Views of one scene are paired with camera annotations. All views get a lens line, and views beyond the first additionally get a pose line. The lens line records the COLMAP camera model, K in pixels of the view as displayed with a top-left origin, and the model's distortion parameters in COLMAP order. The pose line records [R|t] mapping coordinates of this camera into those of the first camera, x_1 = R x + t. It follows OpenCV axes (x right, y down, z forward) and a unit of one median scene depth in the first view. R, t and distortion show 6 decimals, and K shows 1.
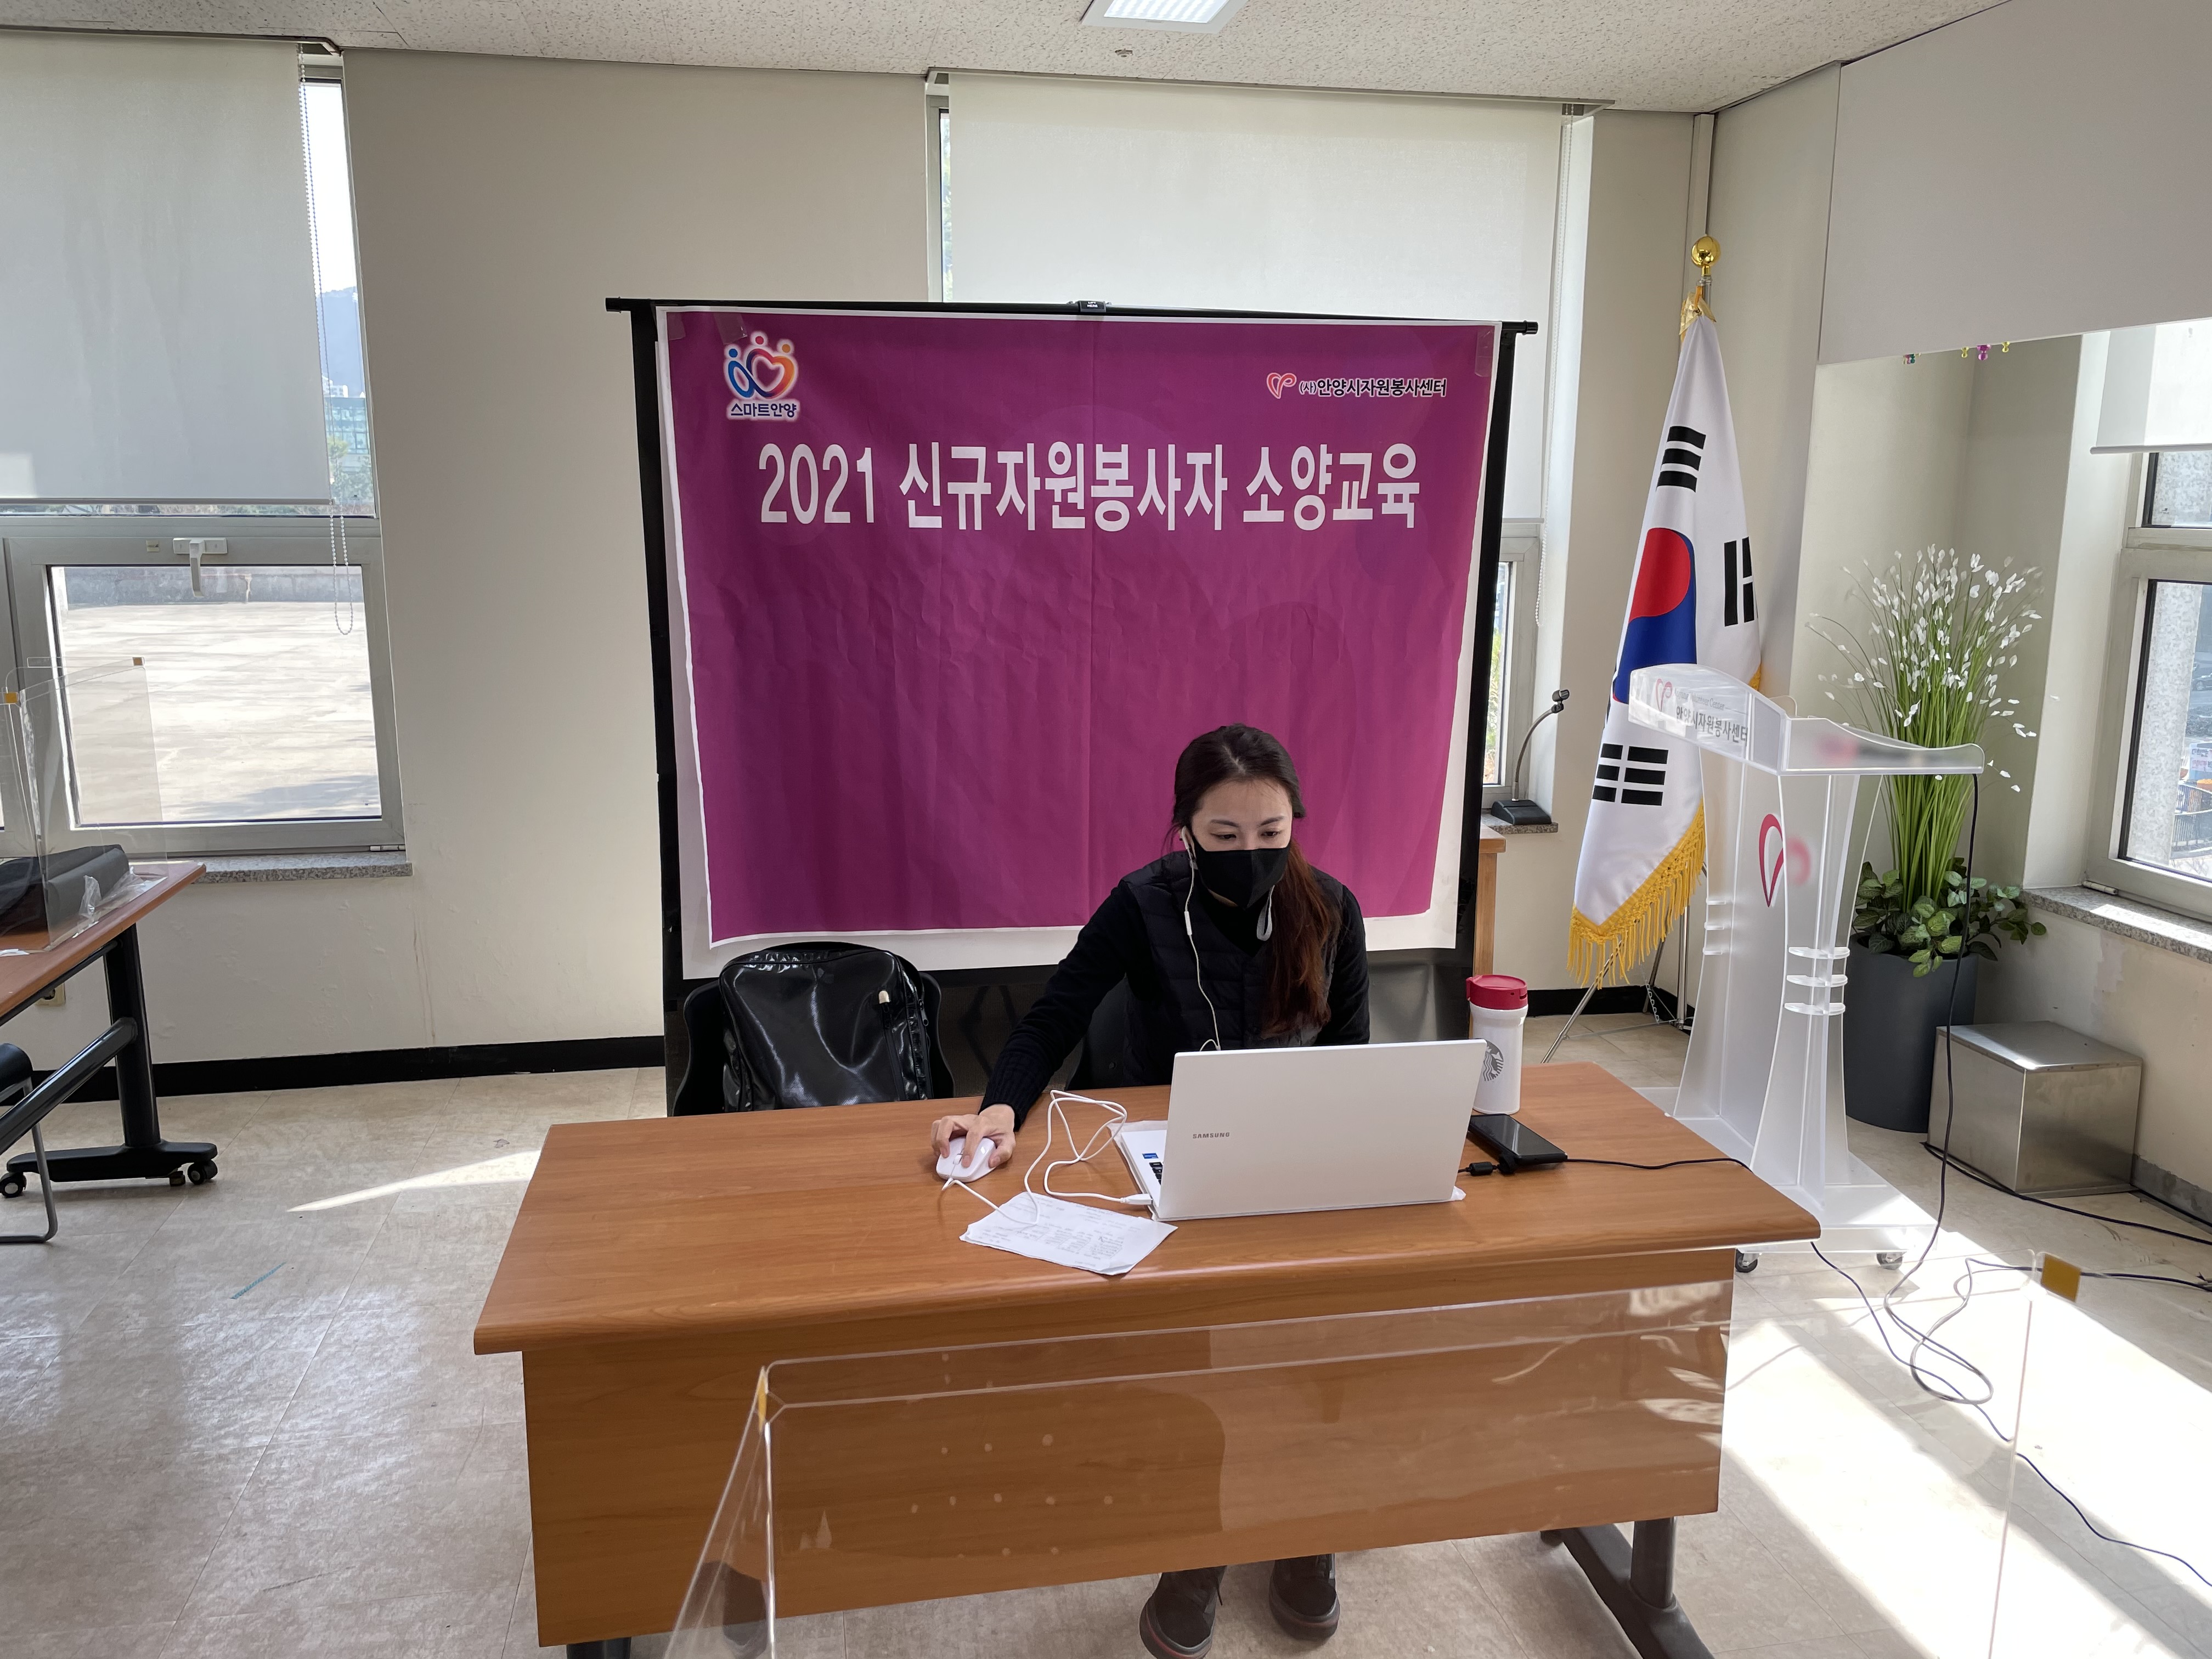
lens RADIAL K [[1684.8, 0, 1105.1], [0, 1684.8, 823.3], [0, 0, 1]] dist [0.077377, -0.002283]
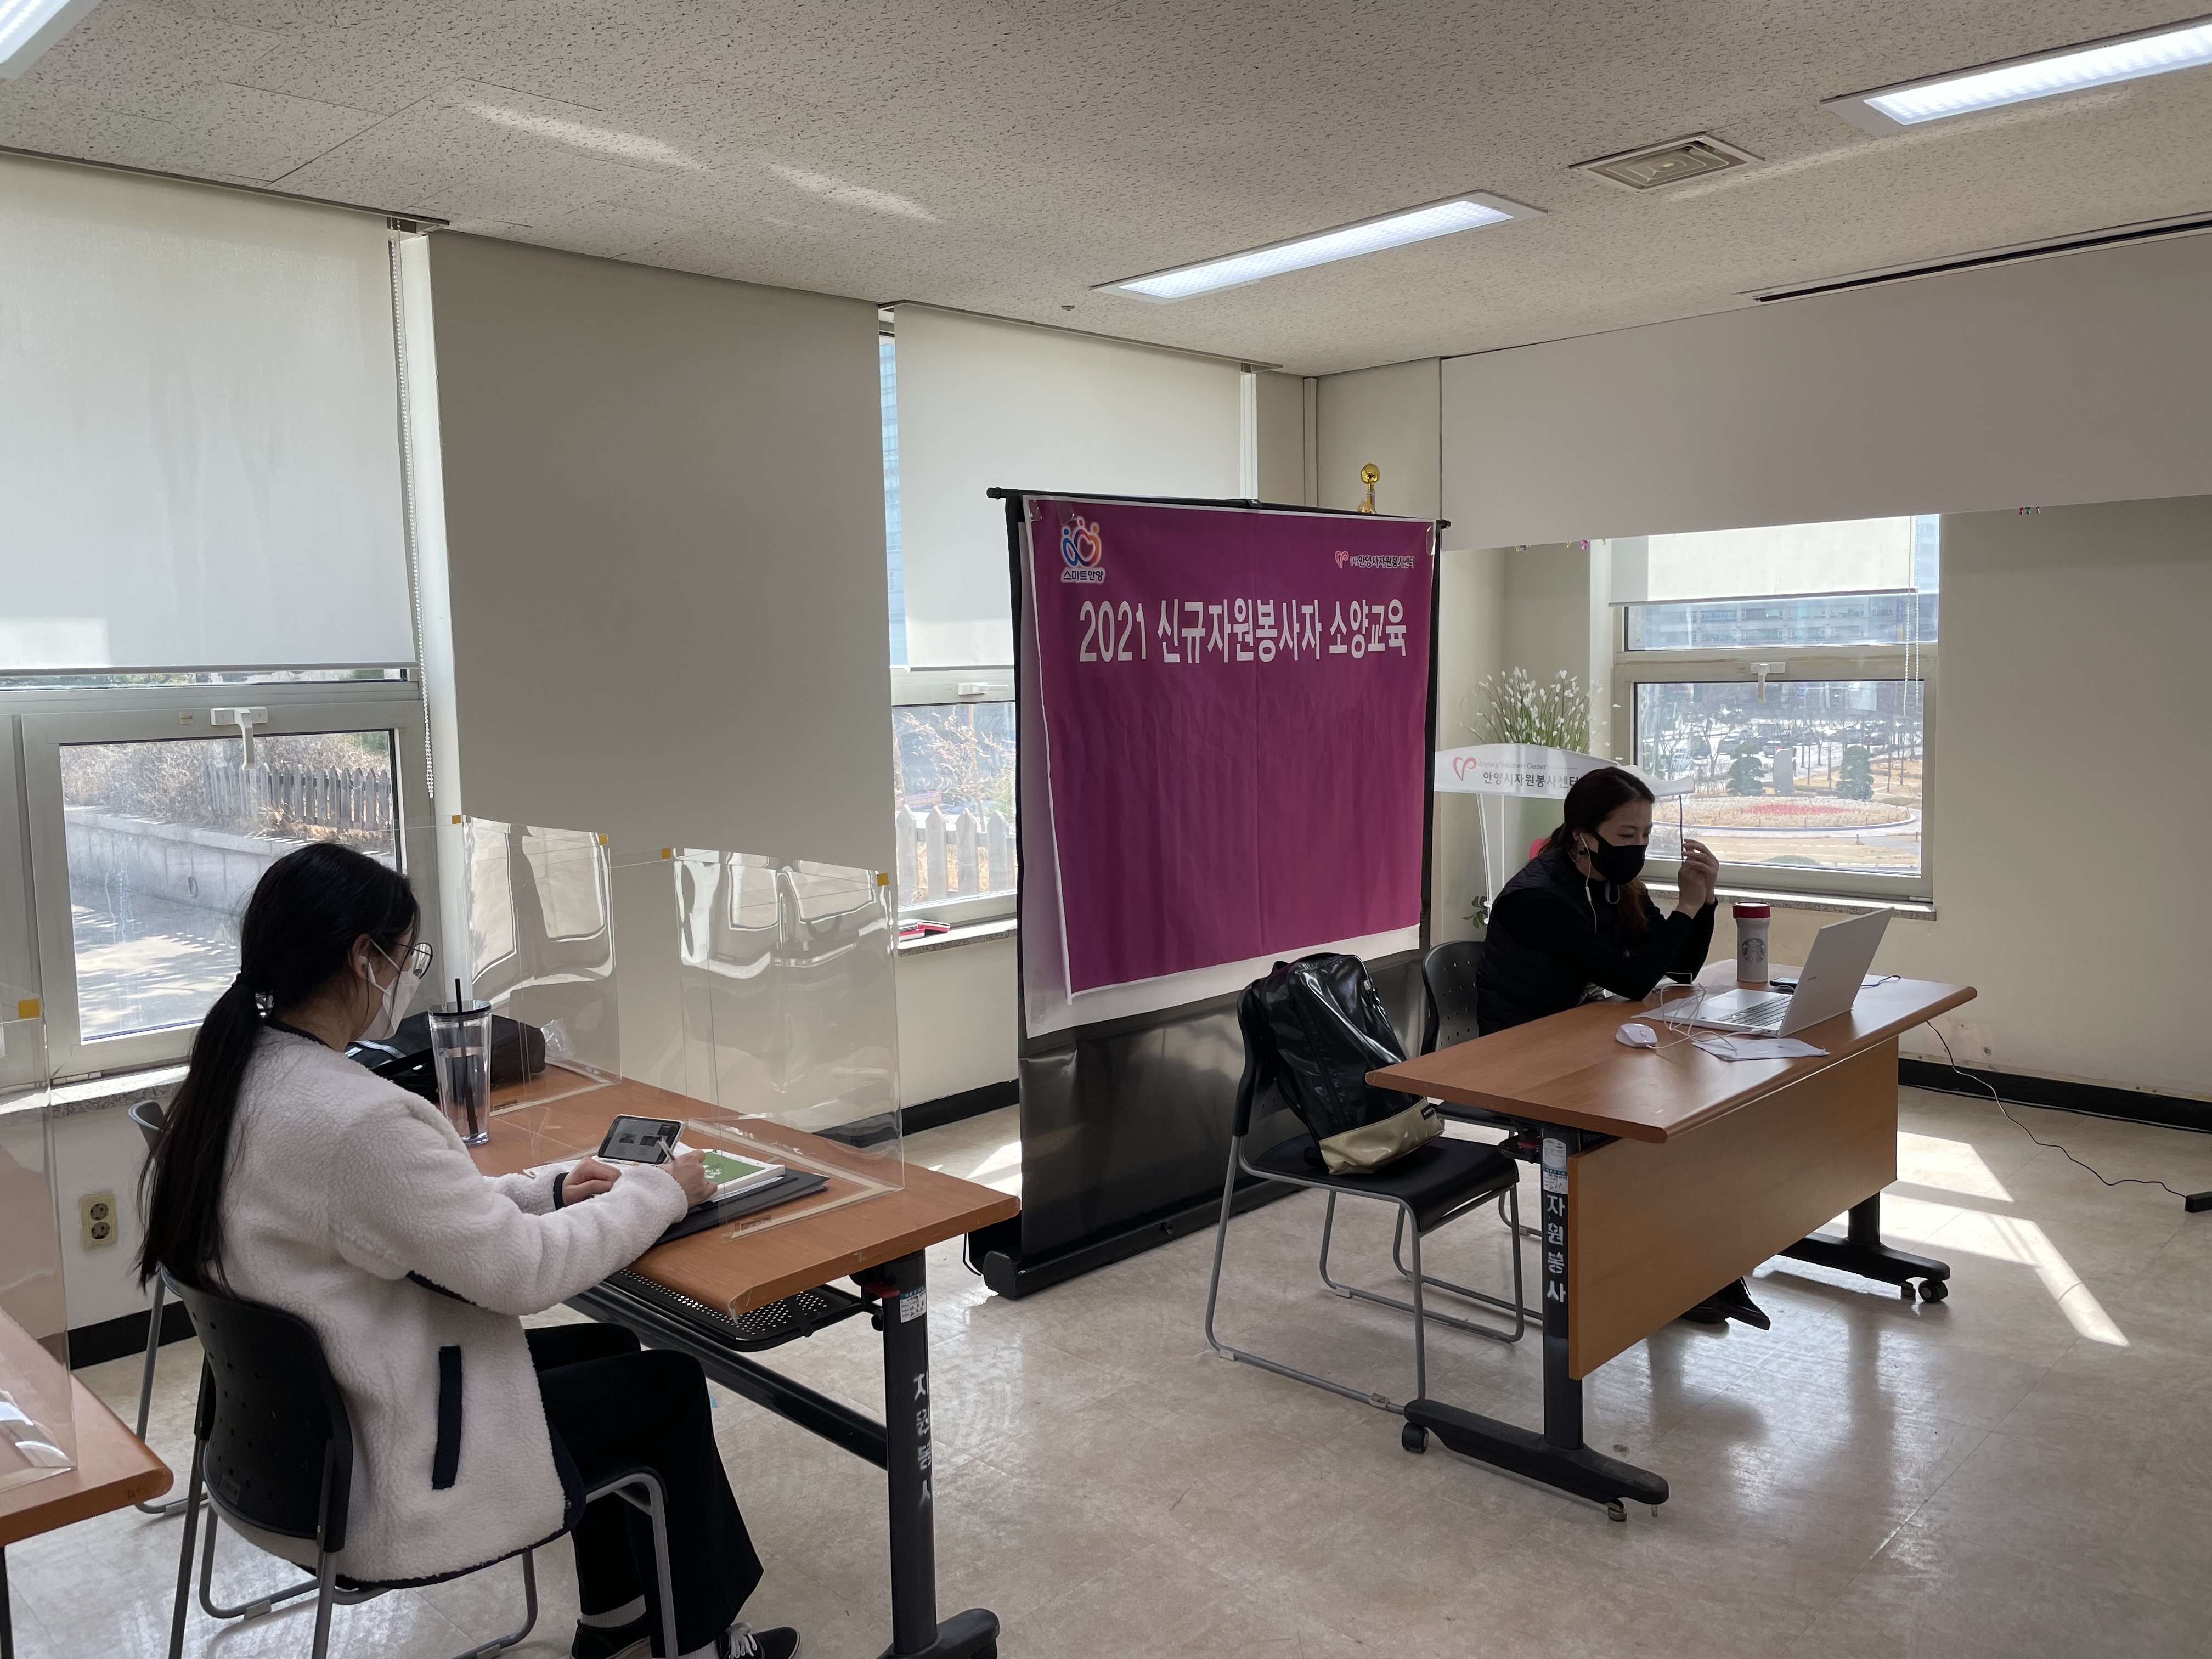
lens RADIAL K [[1684.8, 0, 1105.5], [0, 1684.8, 831.4], [0, 0, 1]] dist [0.077377, -0.002283]
pose [[0.818053, -0.080526, 0.569477, -0.900777], [0.130267, 0.990360, -0.047088, 0.011087], [-0.560196, 0.112704, 0.820657, -0.036669]]
